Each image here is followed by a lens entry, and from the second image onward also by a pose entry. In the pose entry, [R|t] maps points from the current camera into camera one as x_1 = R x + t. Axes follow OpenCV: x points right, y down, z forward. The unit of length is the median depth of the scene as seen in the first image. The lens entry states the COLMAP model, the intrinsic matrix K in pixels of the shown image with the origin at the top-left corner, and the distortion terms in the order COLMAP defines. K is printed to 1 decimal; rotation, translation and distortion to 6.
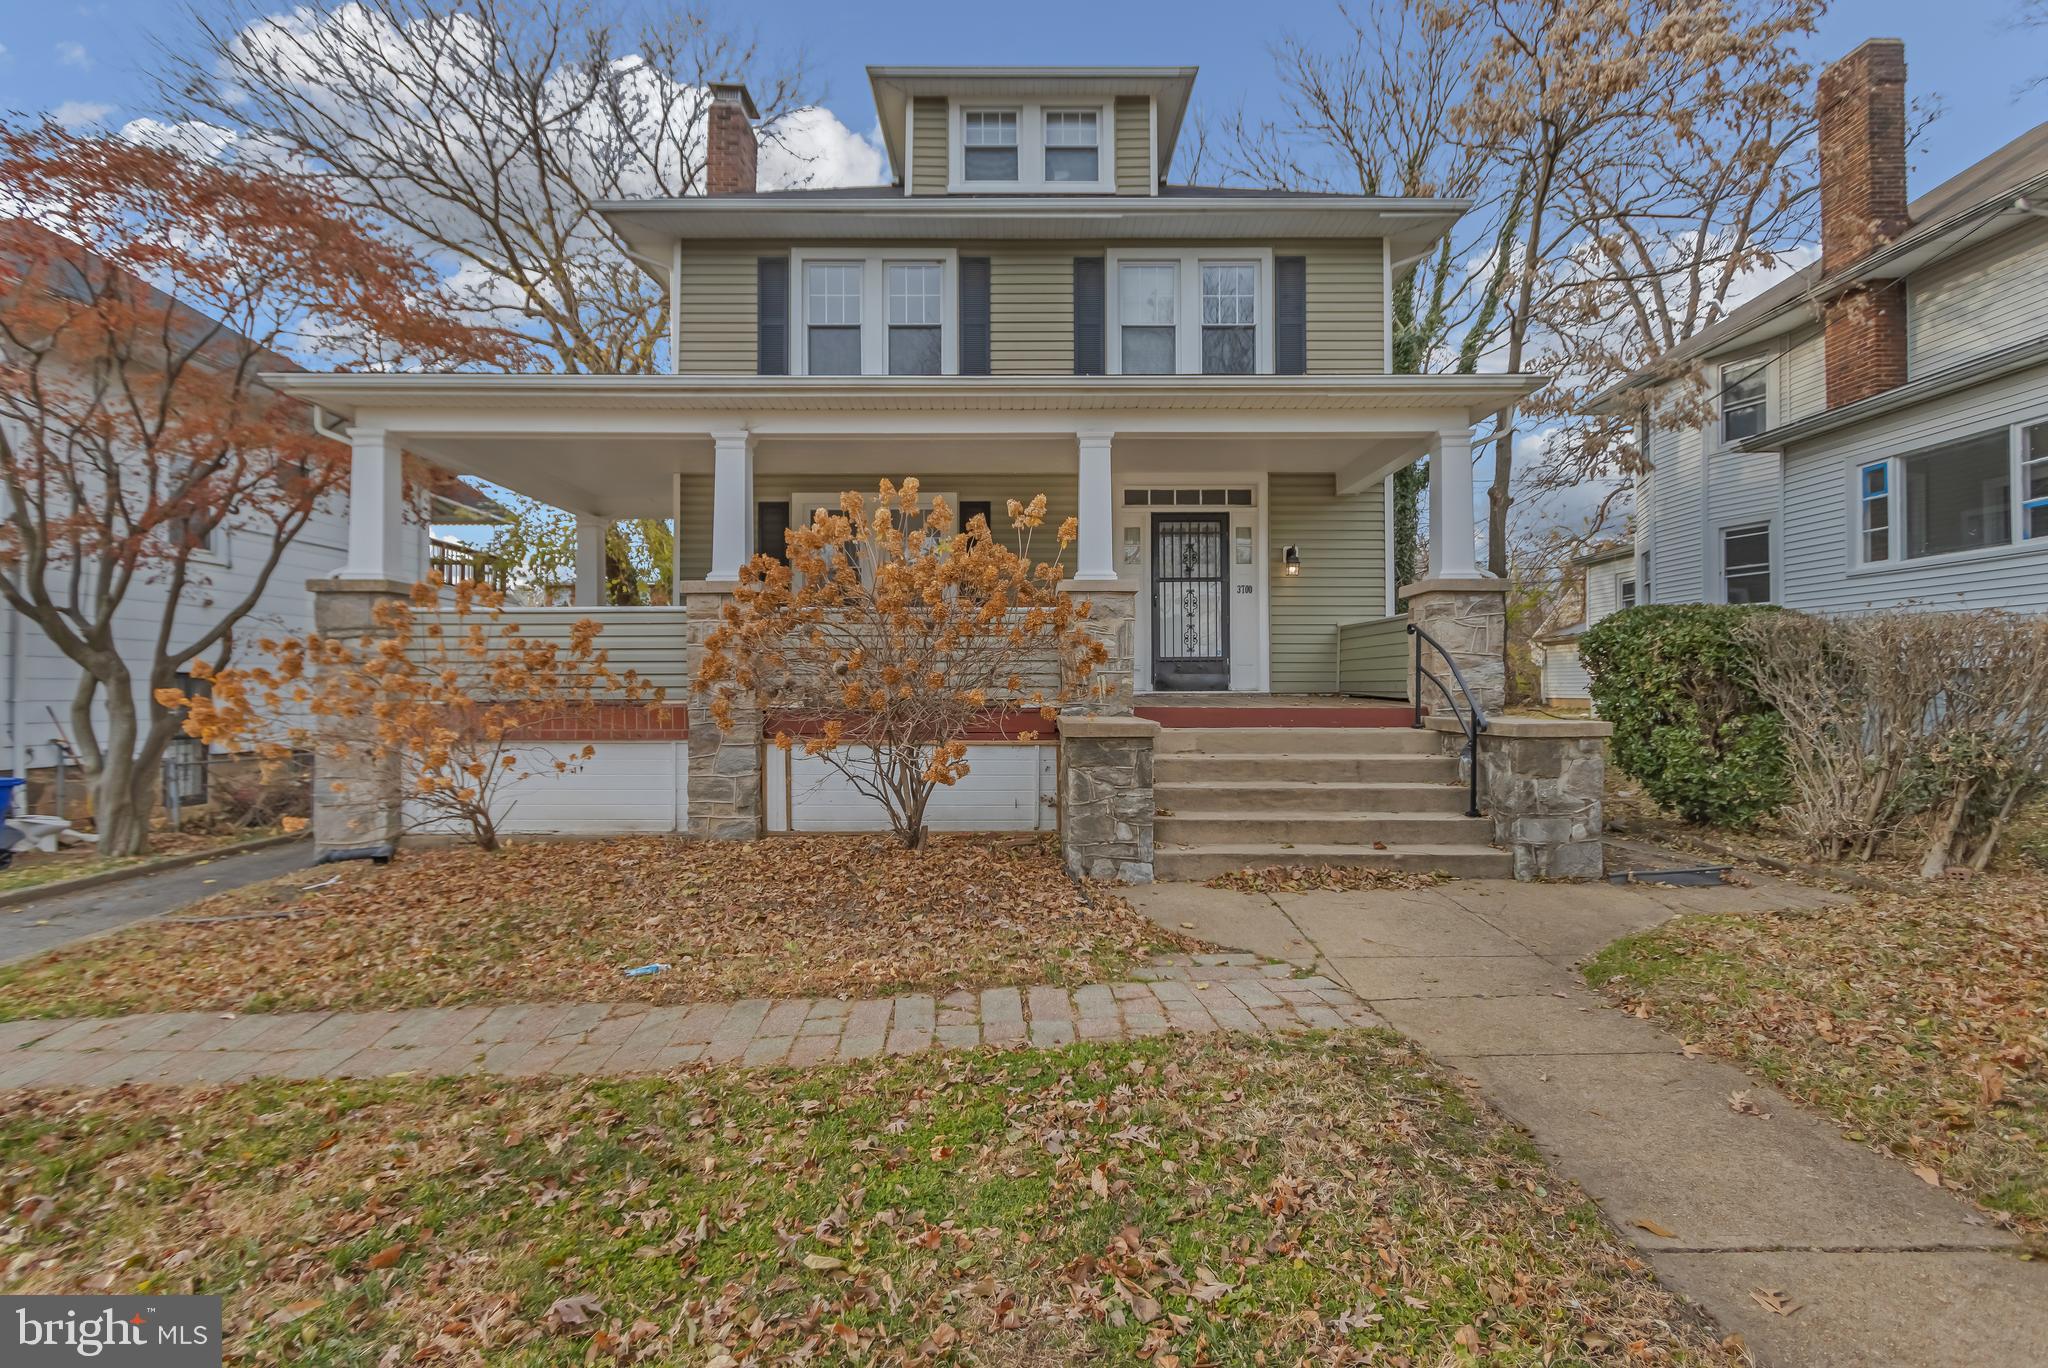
lens RADIAL K [[943.4, 0, 1024.0], [0, 943.4, 684.0], [0, 0, 1]] dist [0.014323, -0.000223]
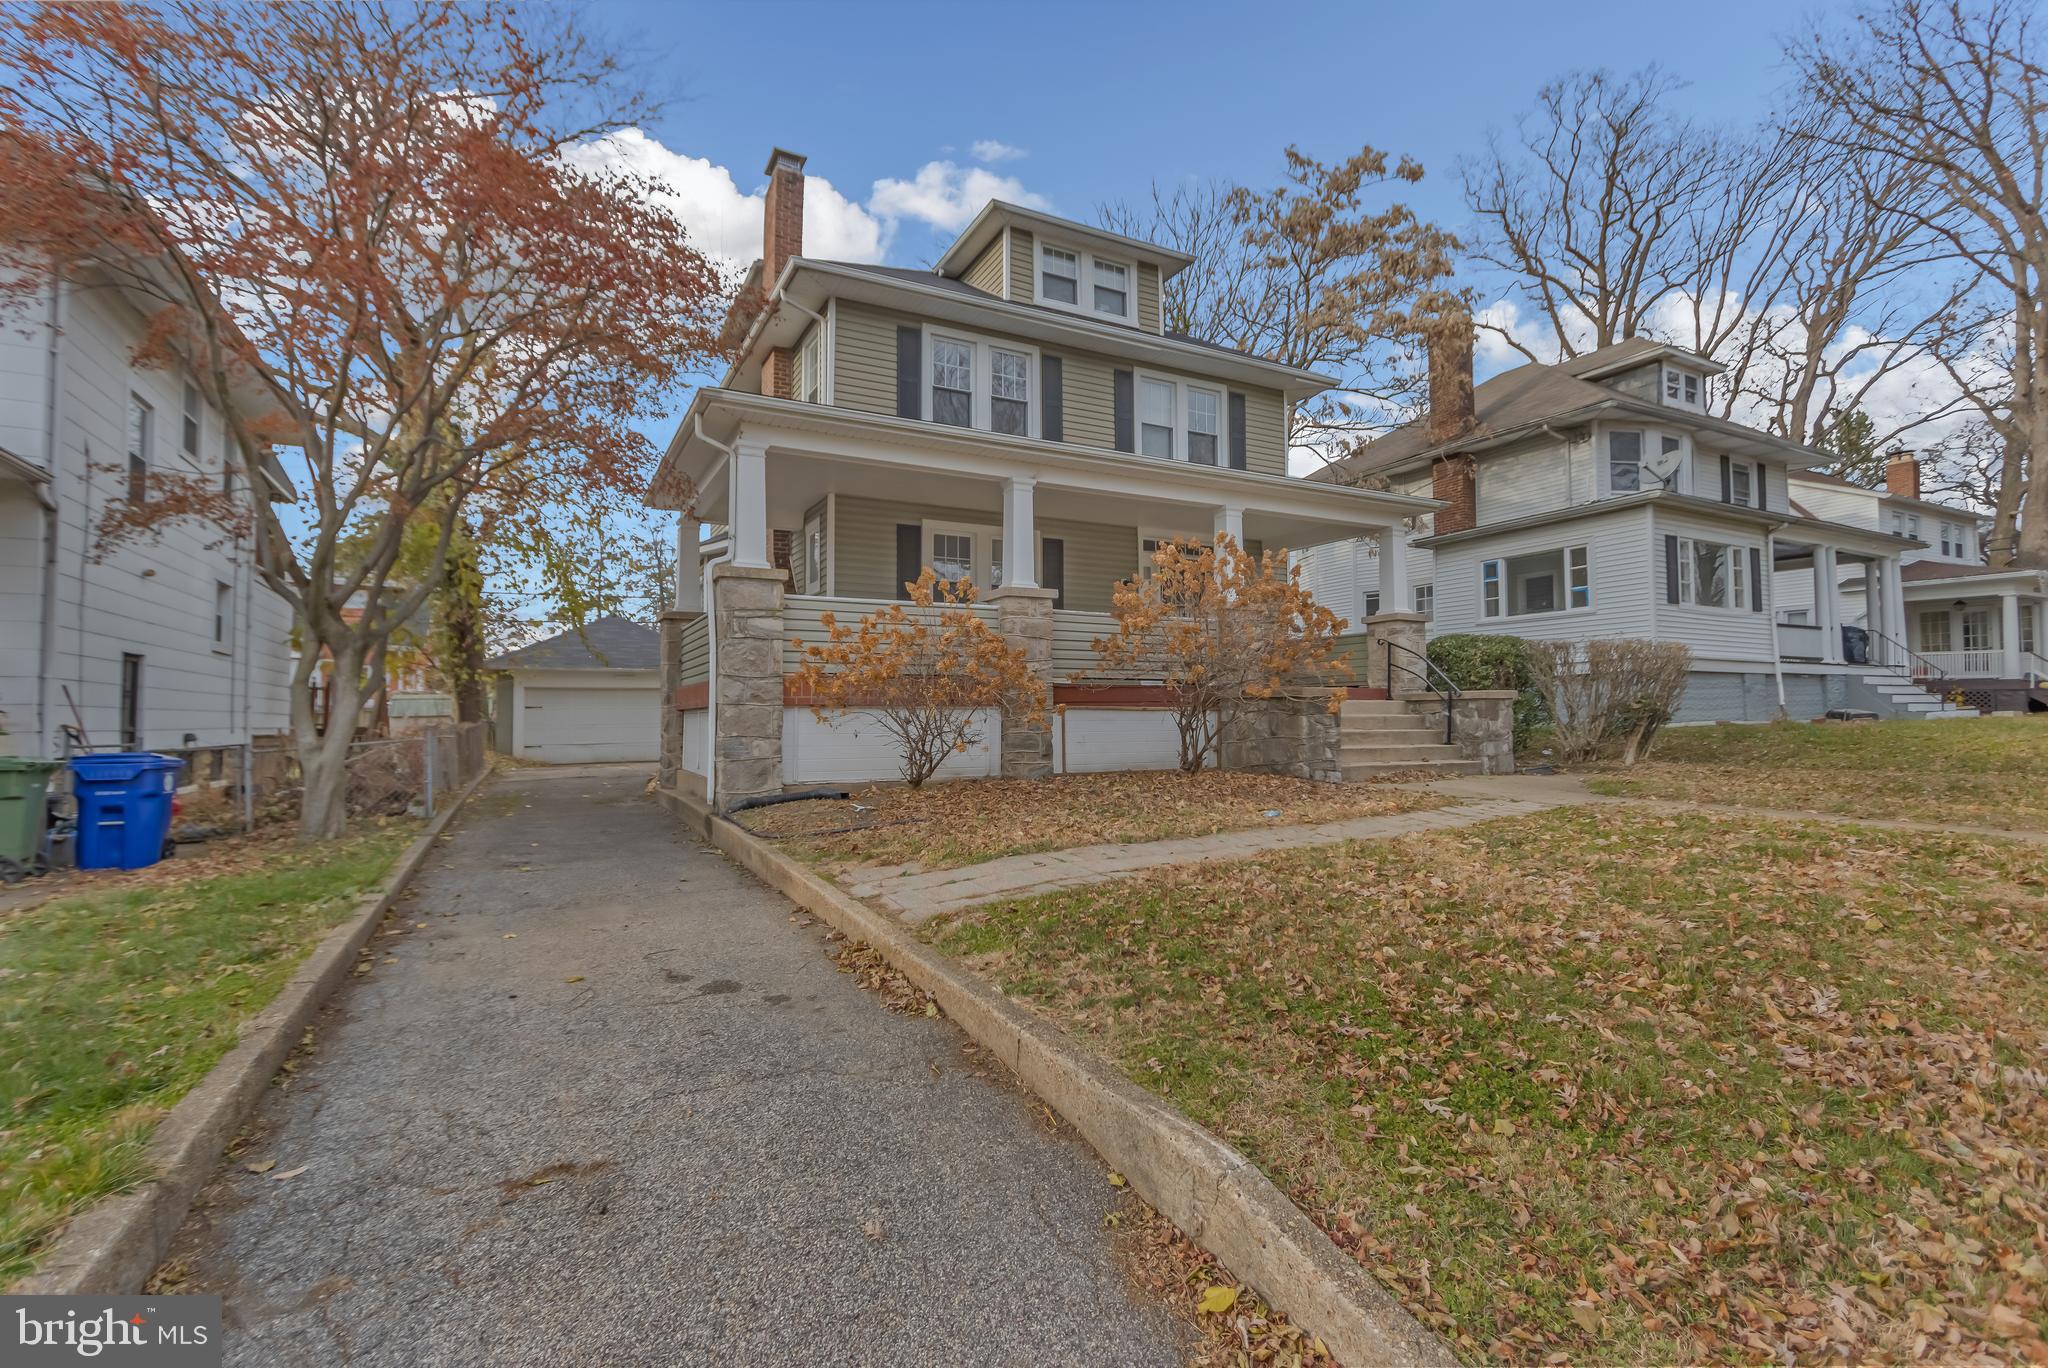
lens RADIAL K [[943.4, 0, 1024.0], [0, 943.4, 684.0], [0, 0, 1]] dist [0.014323, -0.000223]
pose [[0.884590, 0.014280, 0.466152, -0.697760], [0.000963, 0.999473, -0.032445, 0.052785], [-0.466369, 0.029150, 0.884110, -0.141859]]
